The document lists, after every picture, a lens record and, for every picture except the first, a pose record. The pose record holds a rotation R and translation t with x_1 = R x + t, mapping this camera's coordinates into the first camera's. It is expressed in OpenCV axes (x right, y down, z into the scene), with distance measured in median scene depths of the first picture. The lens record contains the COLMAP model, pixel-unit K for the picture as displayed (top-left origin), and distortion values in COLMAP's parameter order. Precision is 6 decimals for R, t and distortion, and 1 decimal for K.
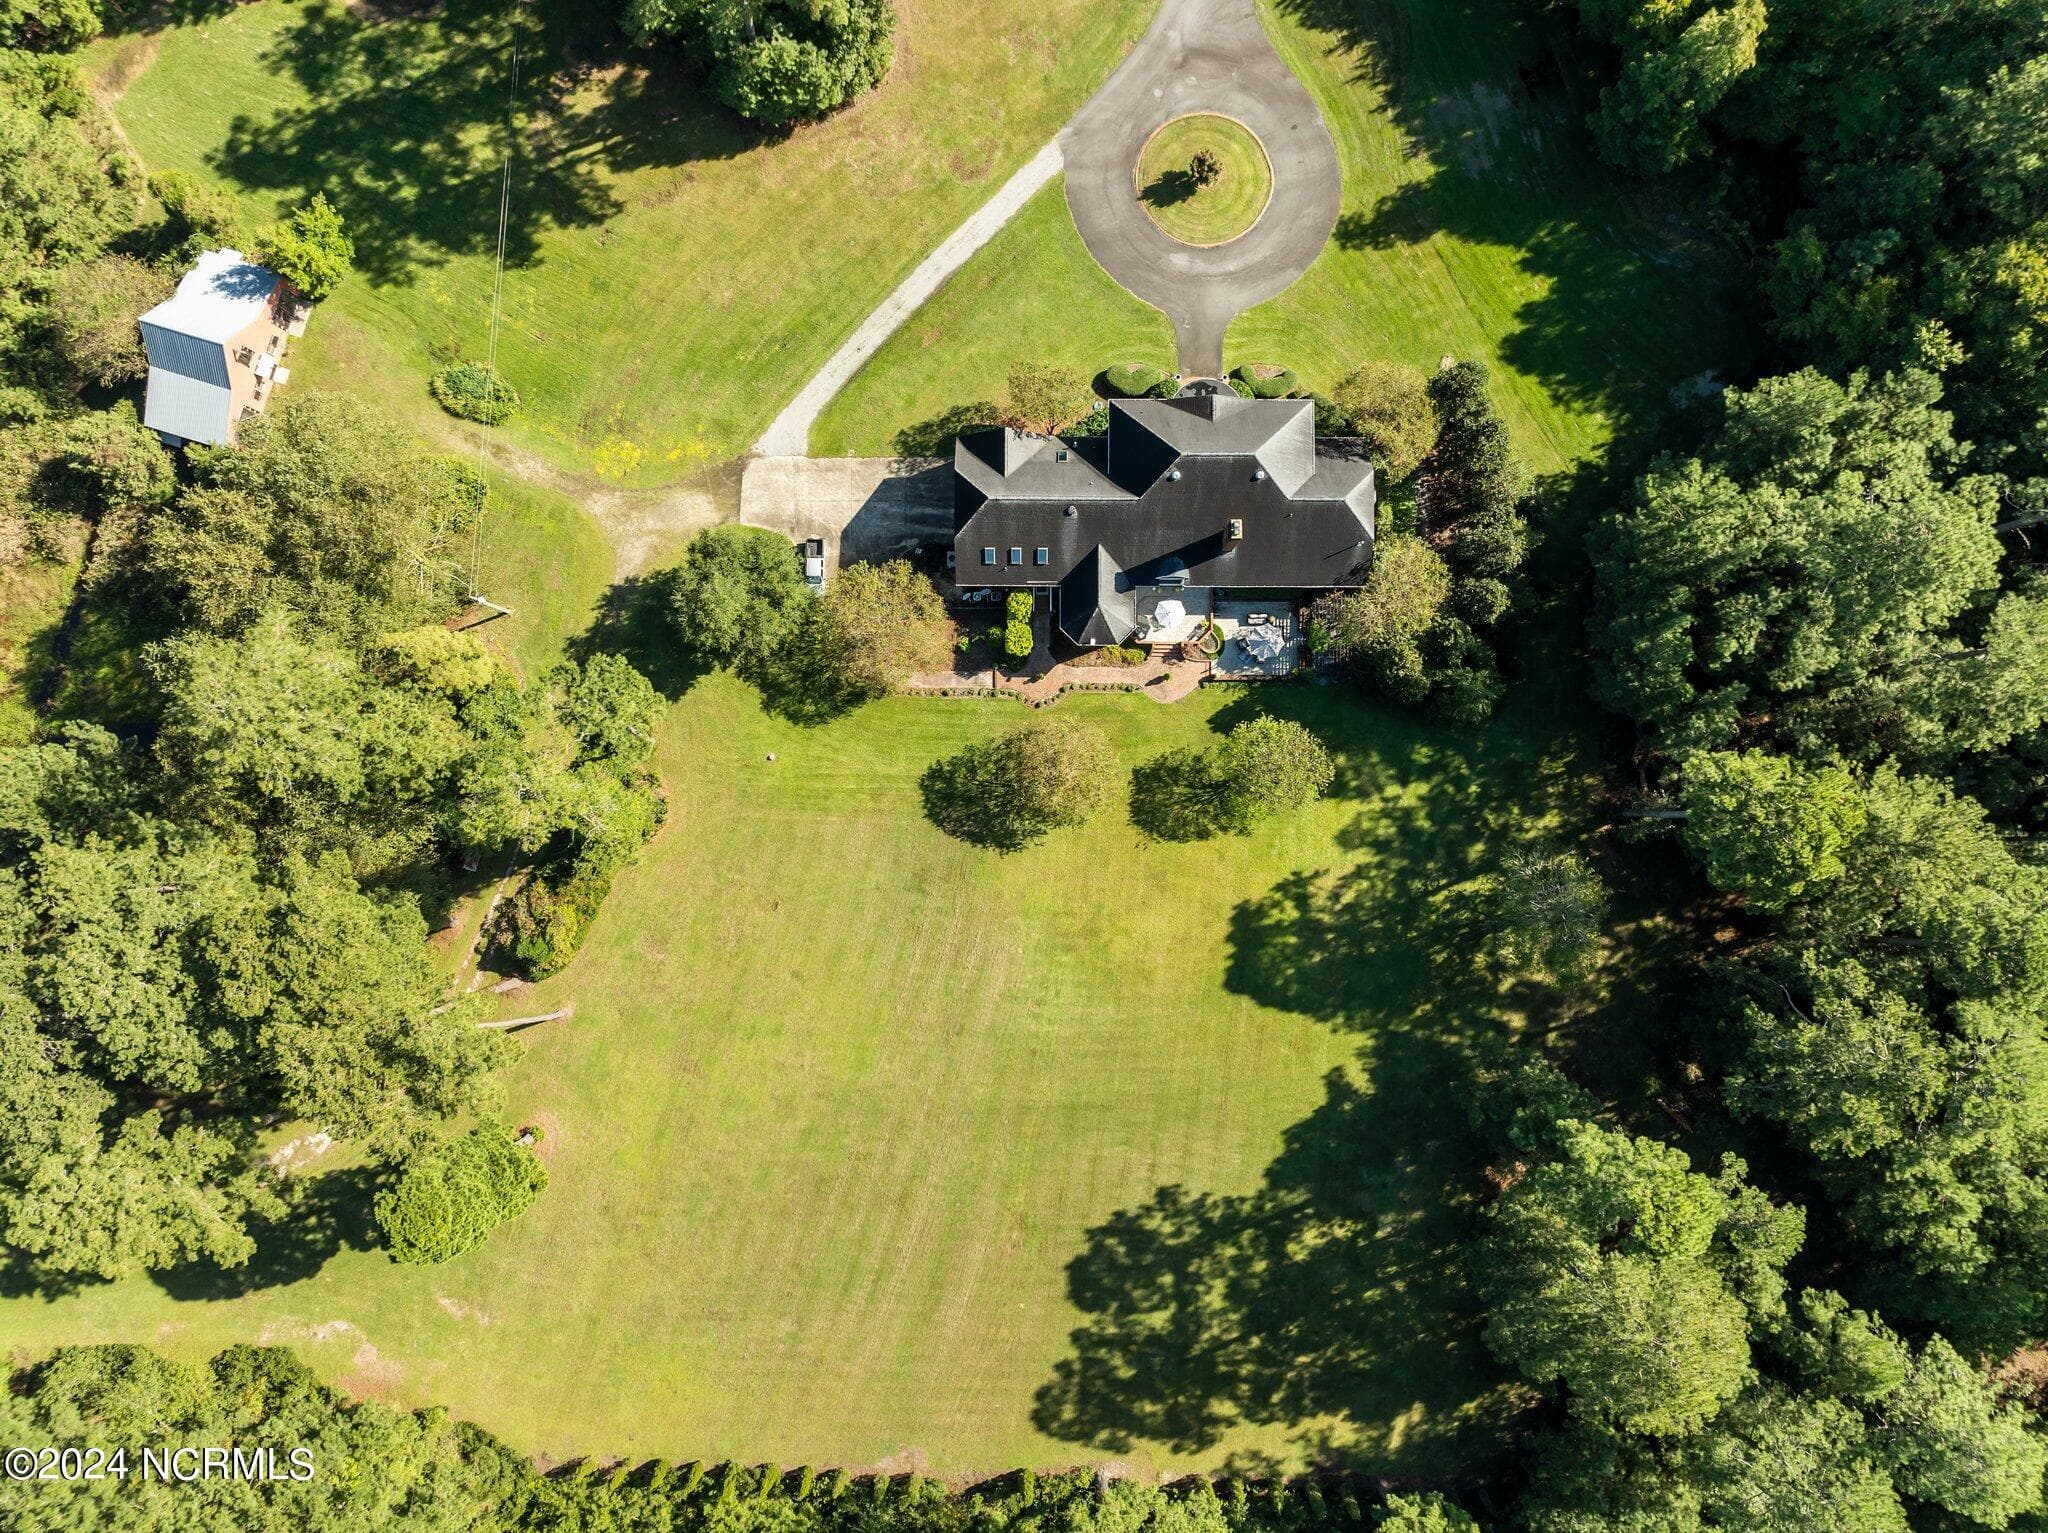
lens RADIAL K [[1432.9, 0, 1042.0], [0, 1432.9, 747.7], [0, 0, 1]] dist [-0.023881, -0.003835]
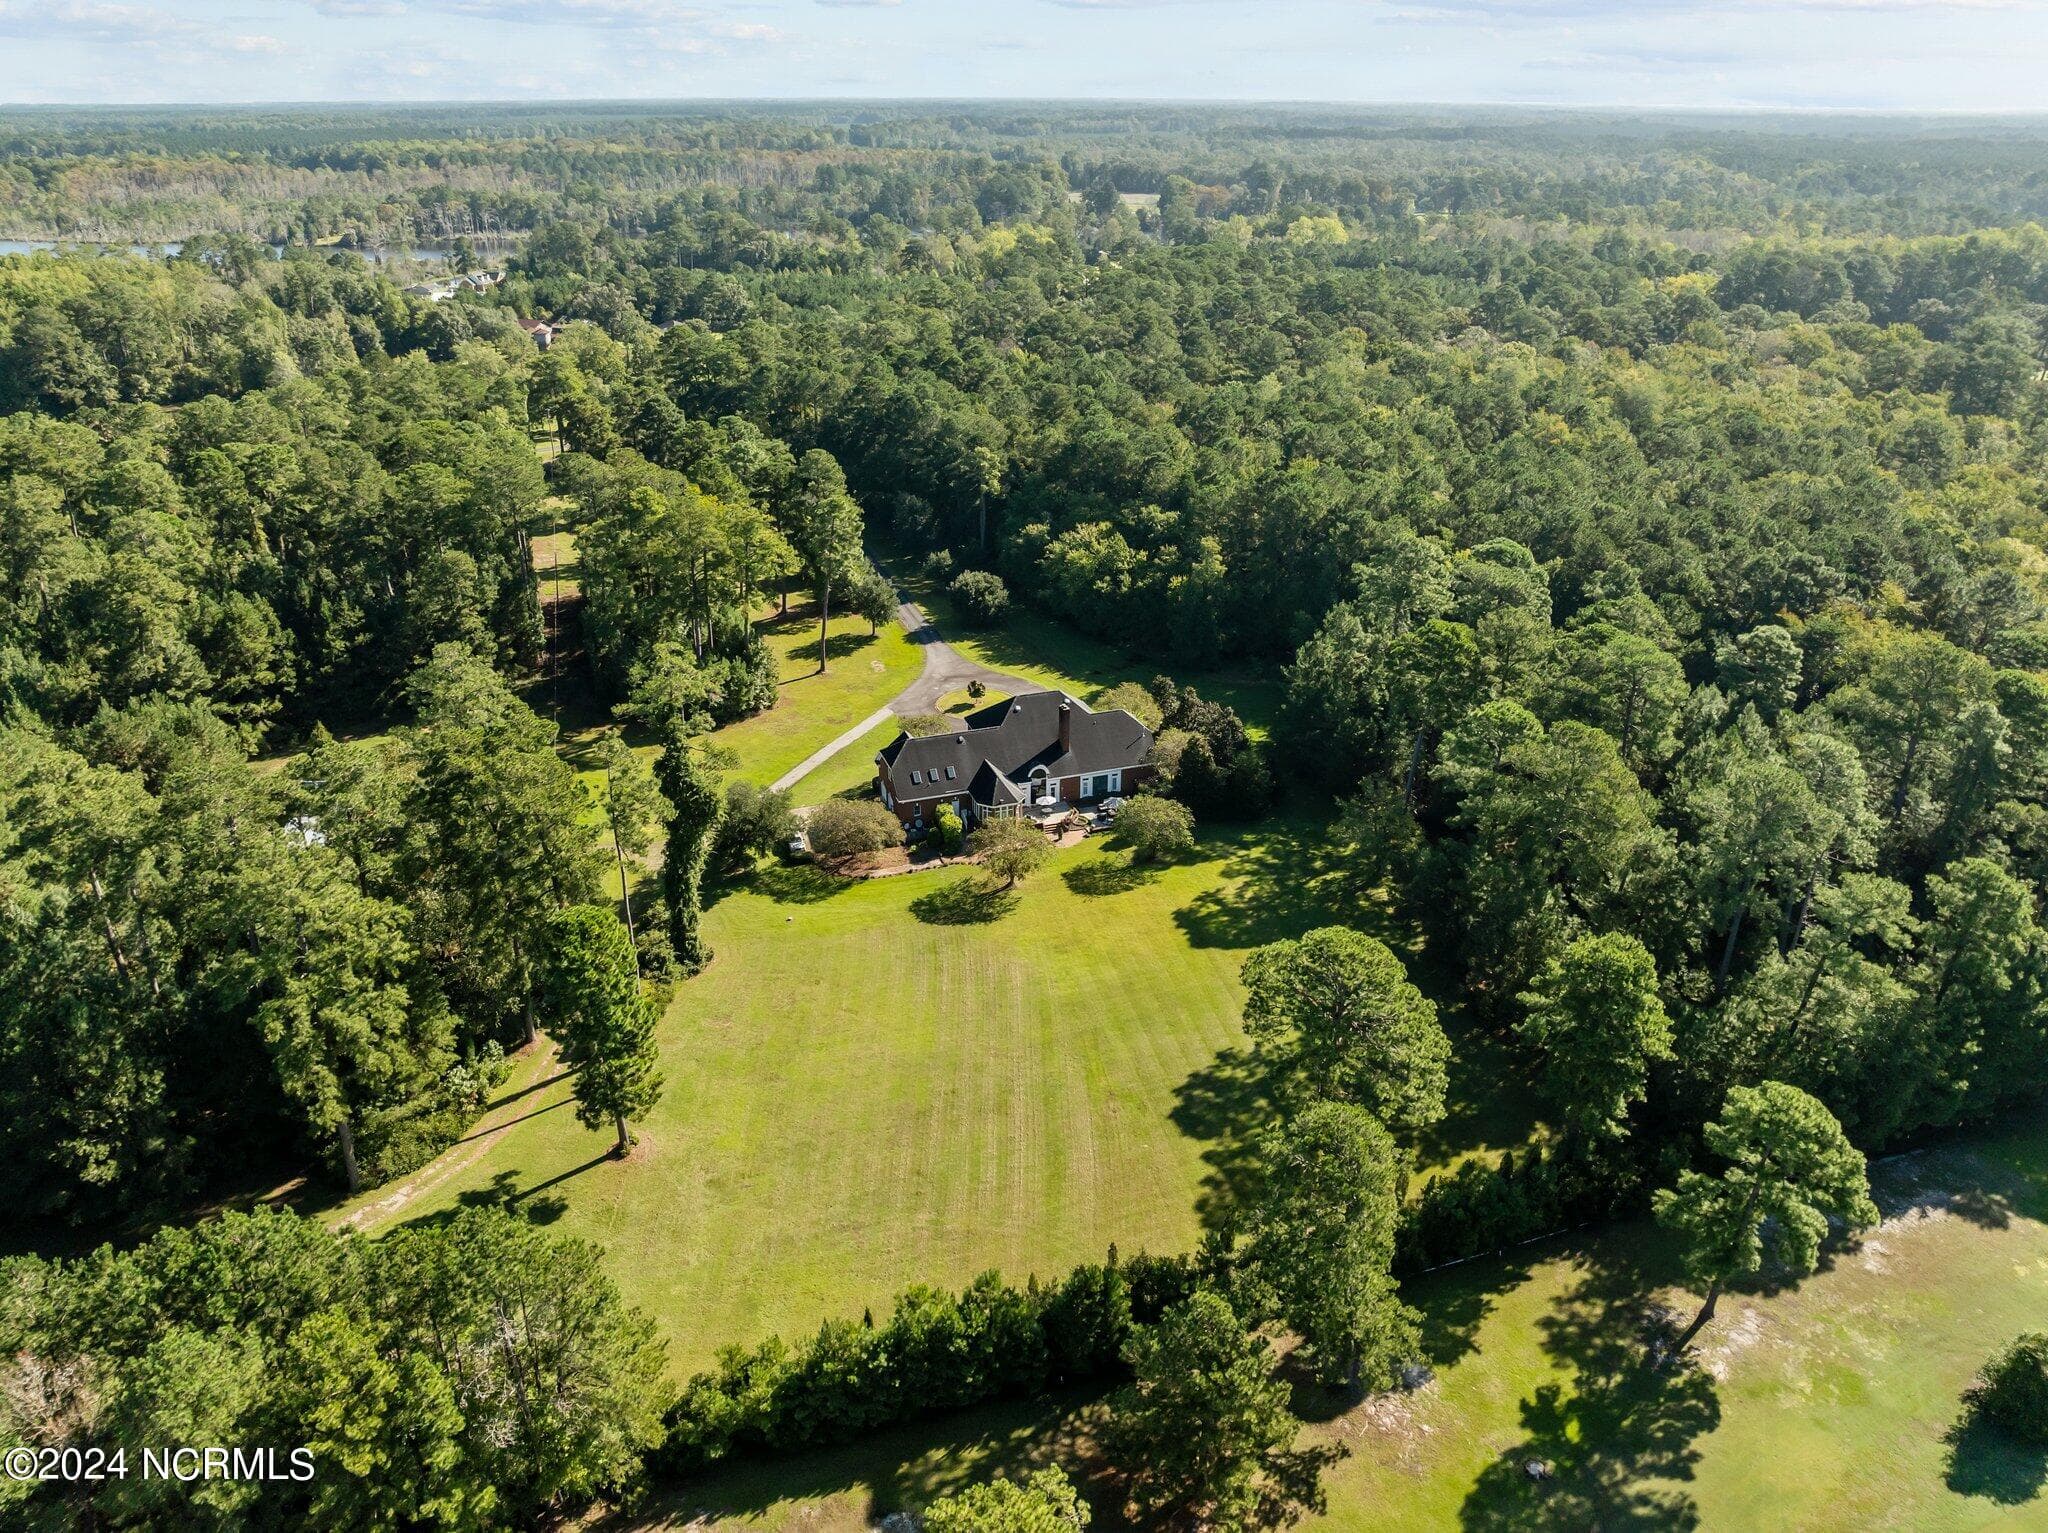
lens RADIAL K [[1432.9, 0, 1023.1], [0, 1432.9, 766.0], [0, 0, 1]] dist [-0.023881, -0.003835]
pose [[0.943506, -0.134194, 0.302966, -0.354228], [0.330731, 0.437476, -0.836201, 1.057598], [-0.020327, 0.889161, 0.457143, 0.294836]]
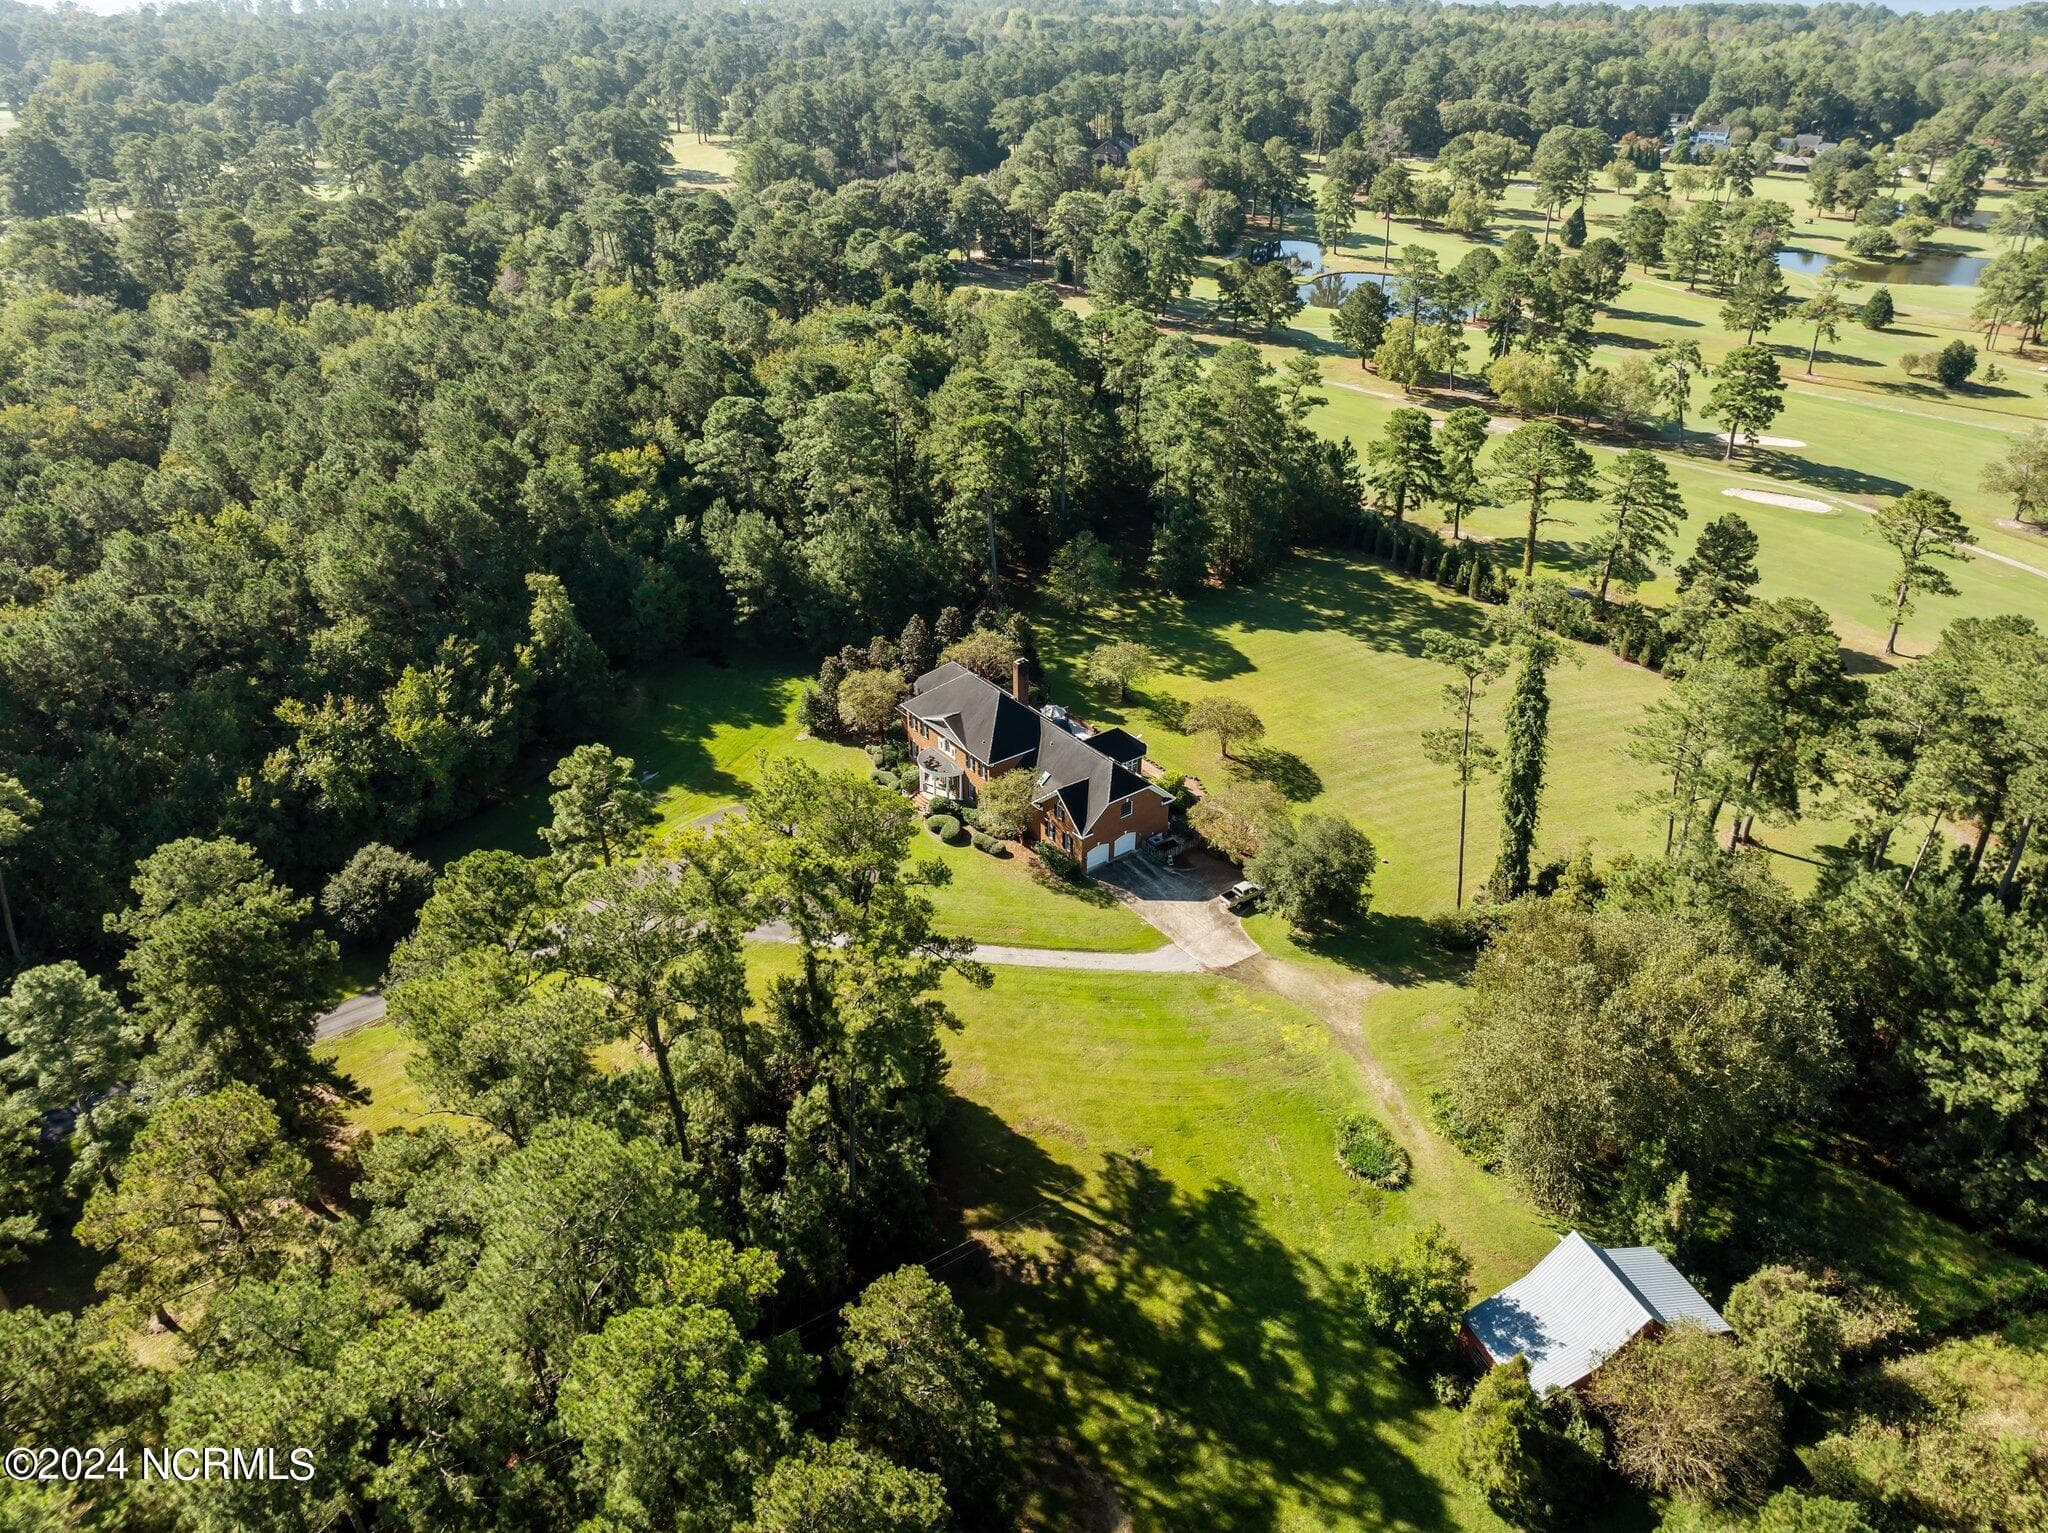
lens RADIAL K [[1432.9, 0, 1025.2], [0, 1432.9, 764.8], [0, 0, 1]] dist [-0.023881, -0.003835]
pose [[-0.601503, -0.393615, 0.695170, -0.781756], [0.798572, -0.272482, 0.536690, -0.829104], [-0.021828, 0.877964, 0.478228, 0.373014]]
